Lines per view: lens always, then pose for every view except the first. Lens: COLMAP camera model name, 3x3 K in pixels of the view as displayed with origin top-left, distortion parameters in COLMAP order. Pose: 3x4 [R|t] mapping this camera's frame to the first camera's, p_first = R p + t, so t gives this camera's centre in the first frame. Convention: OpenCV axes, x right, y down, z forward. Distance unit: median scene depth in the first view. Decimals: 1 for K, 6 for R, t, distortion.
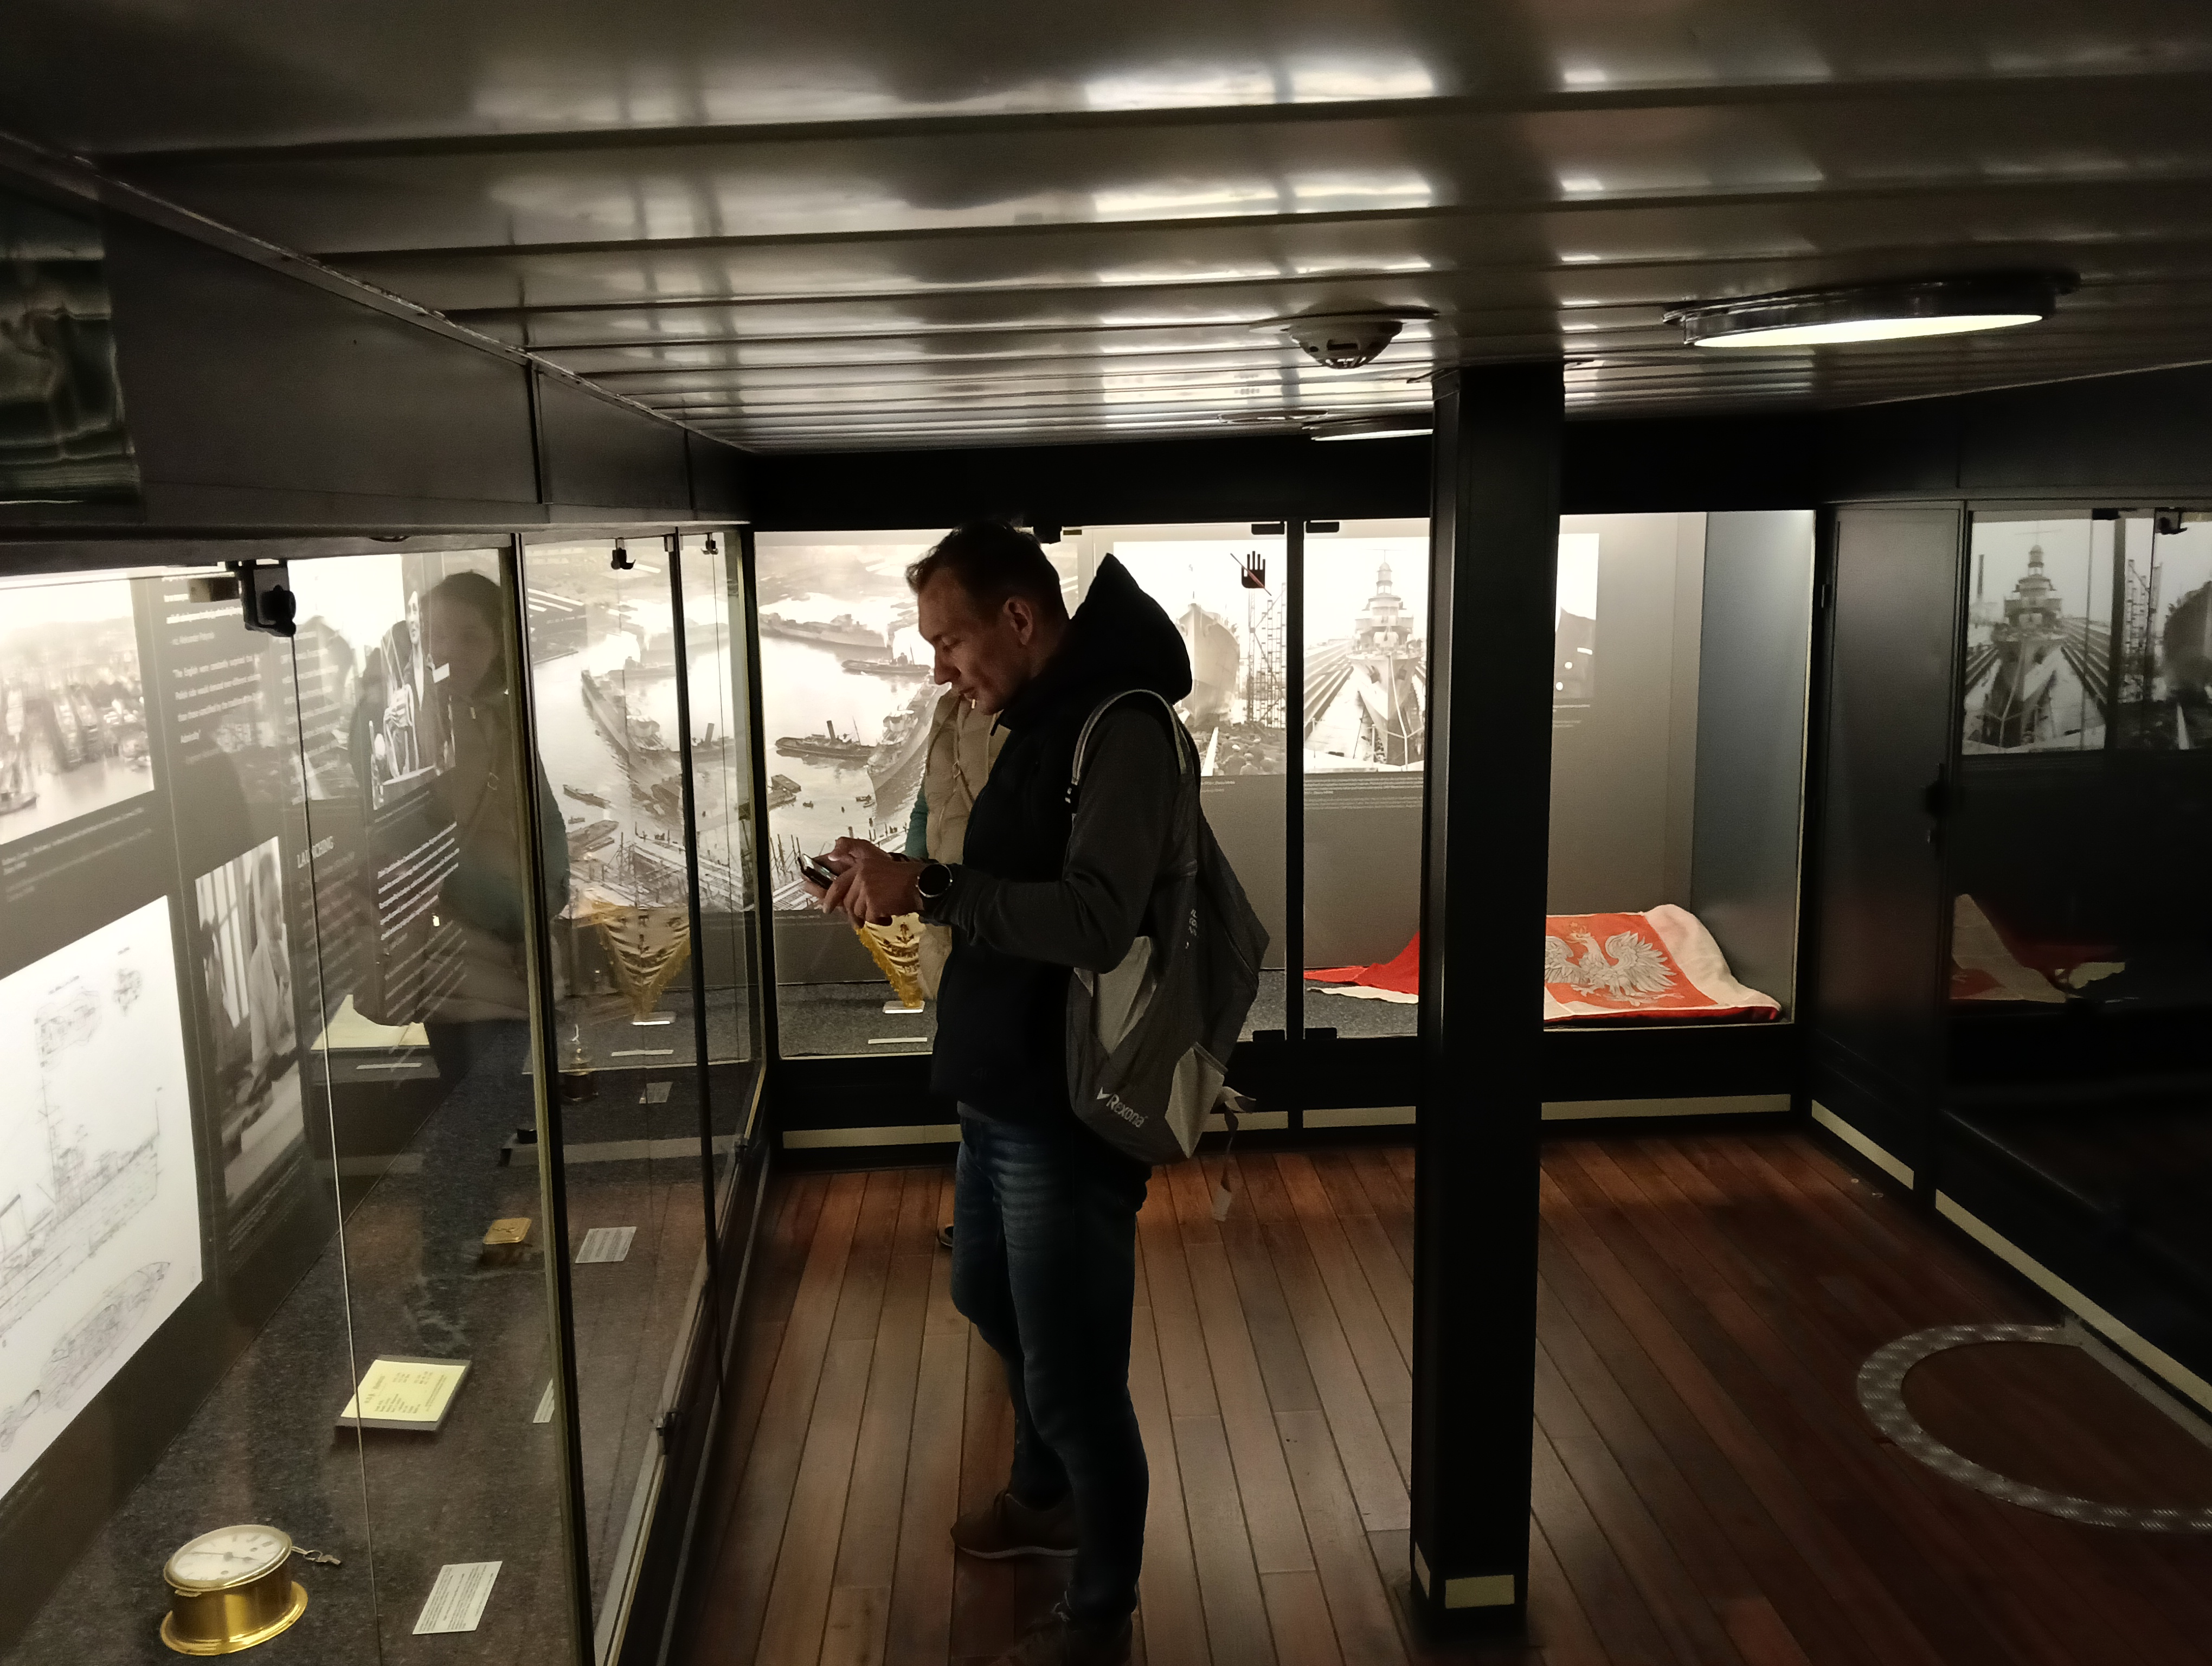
lens RADIAL K [[1932.9, 0, 1105.7], [0, 1932.9, 830.4], [0, 0, 1]] dist [0.077157, -0.001951]
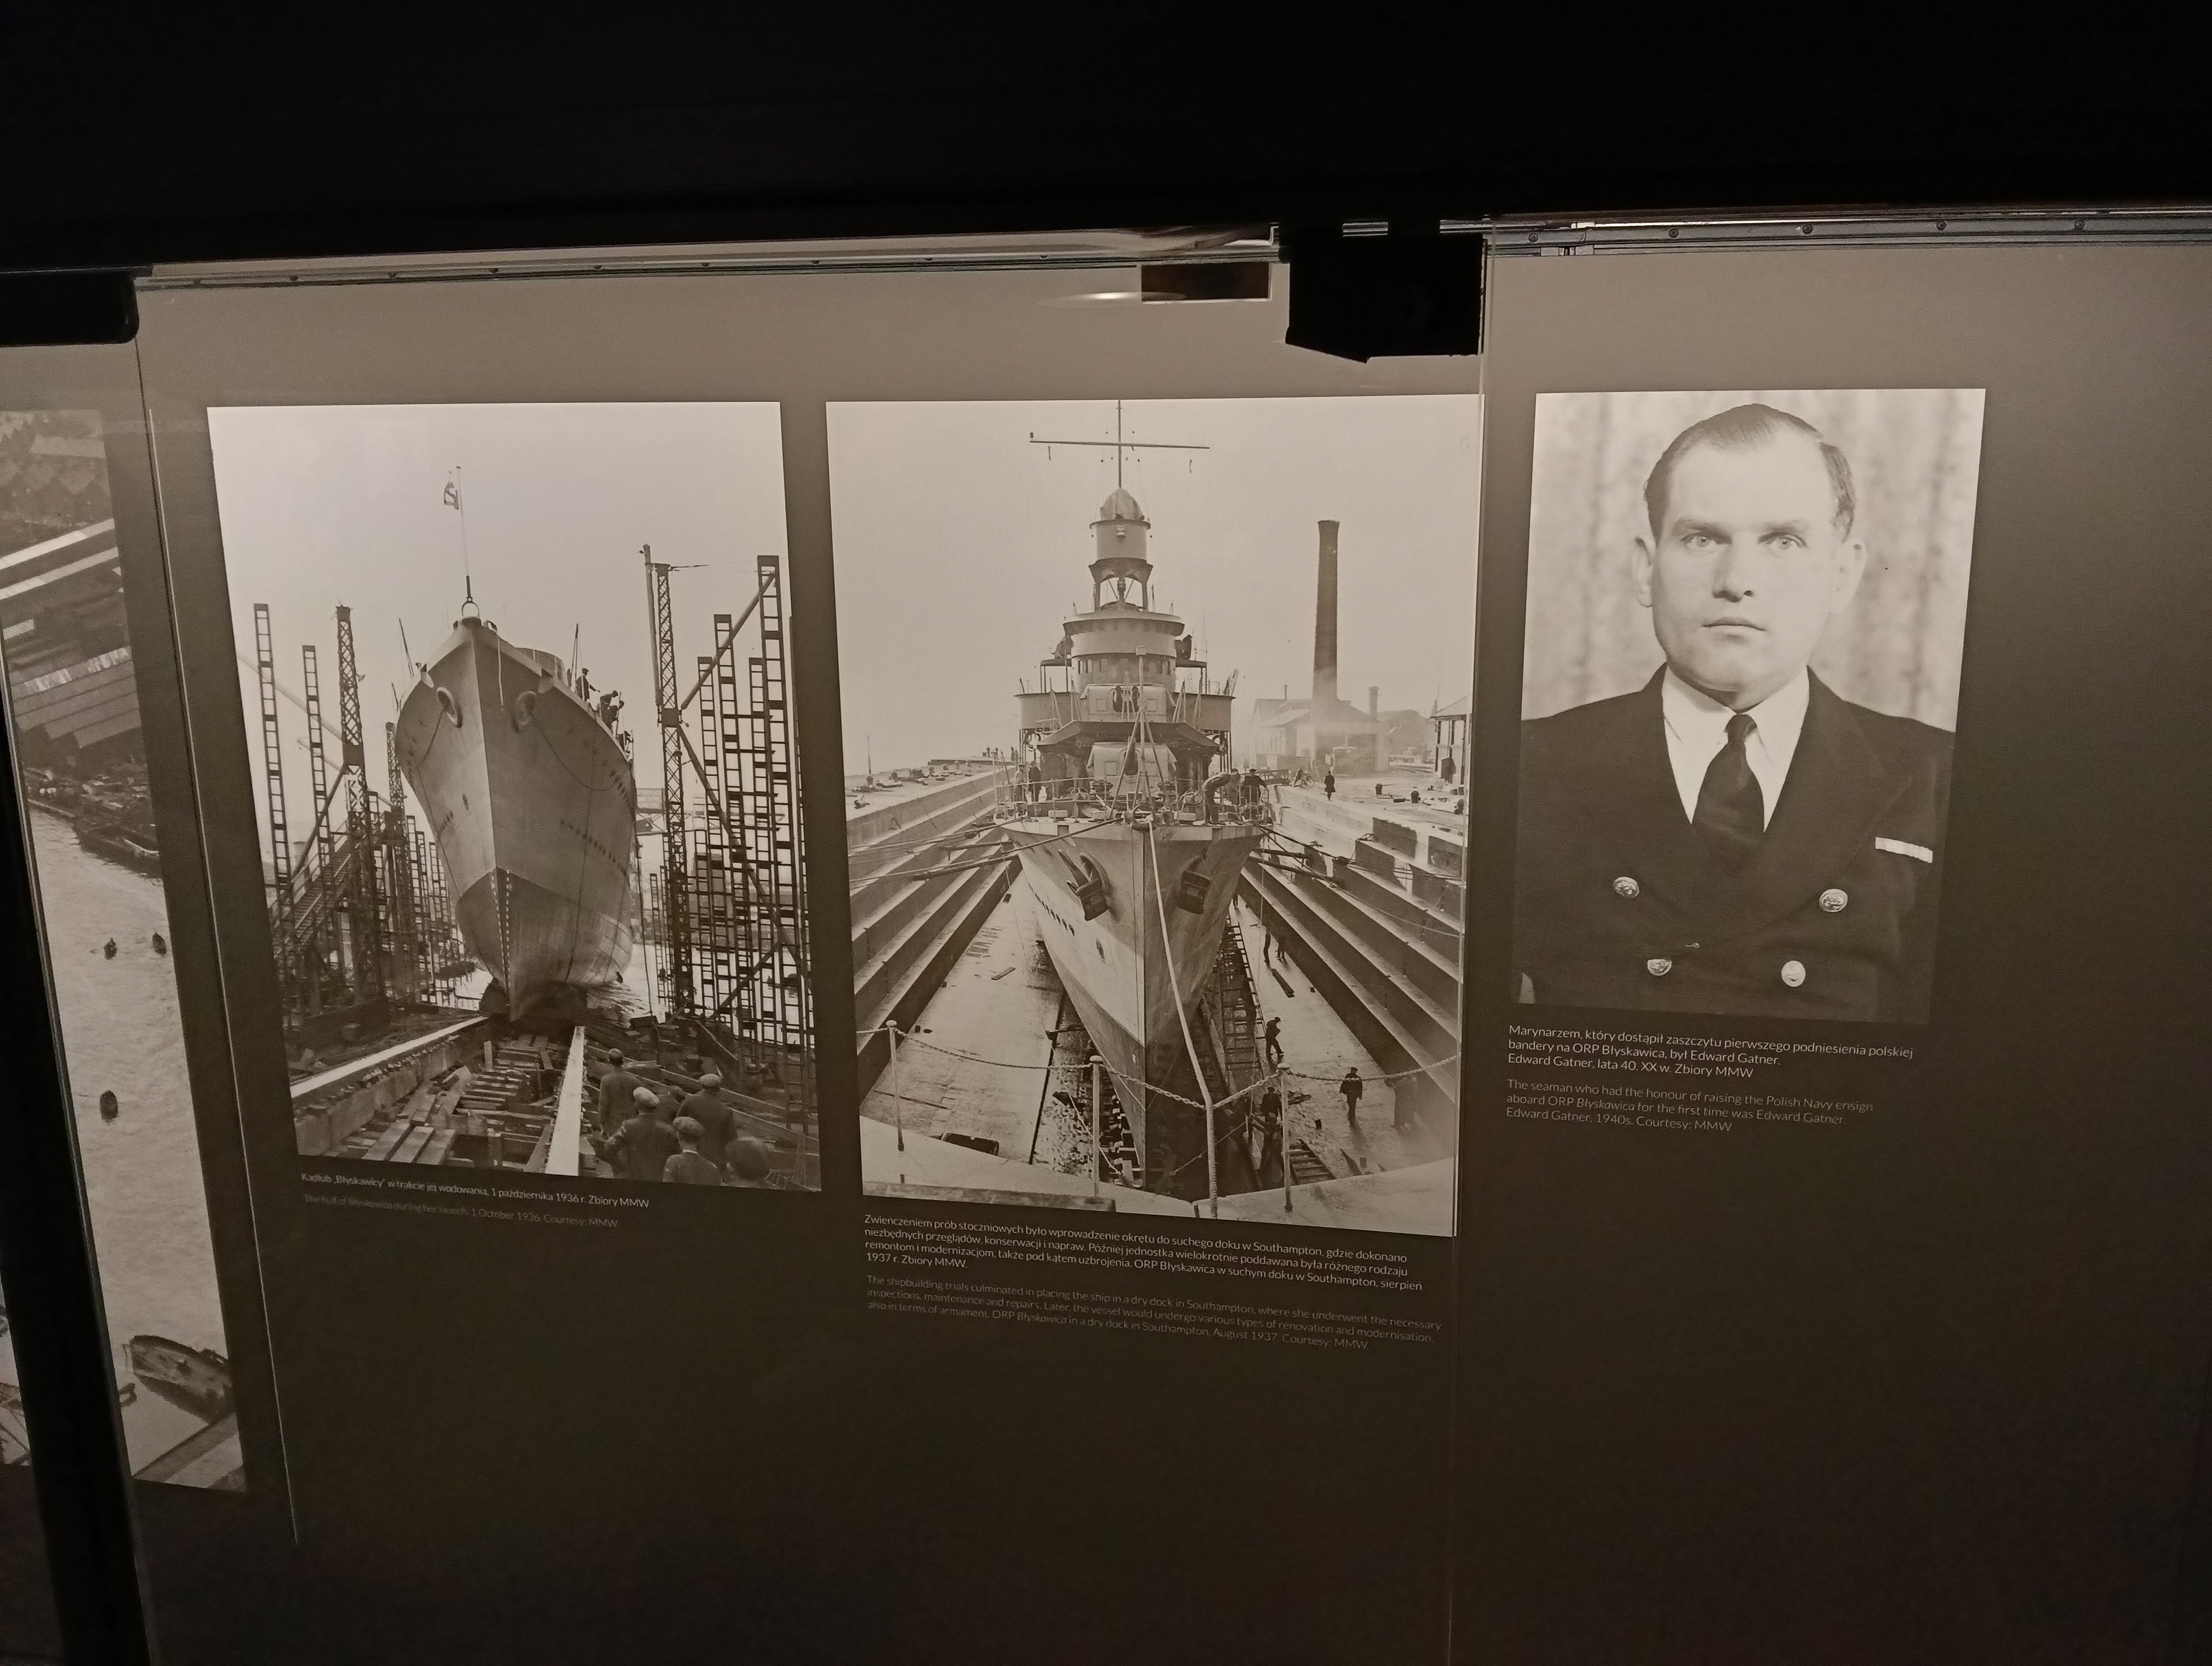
lens RADIAL K [[1932.9, 0, 1104.8], [0, 1932.9, 832.7], [0, 0, 1]] dist [0.077157, -0.001951]
pose [[0.966654, 0.061752, -0.248531, 0.209902], [-0.044703, 0.996280, 0.073670, -0.109500], [0.252155, -0.060103, 0.965818, 0.727951]]
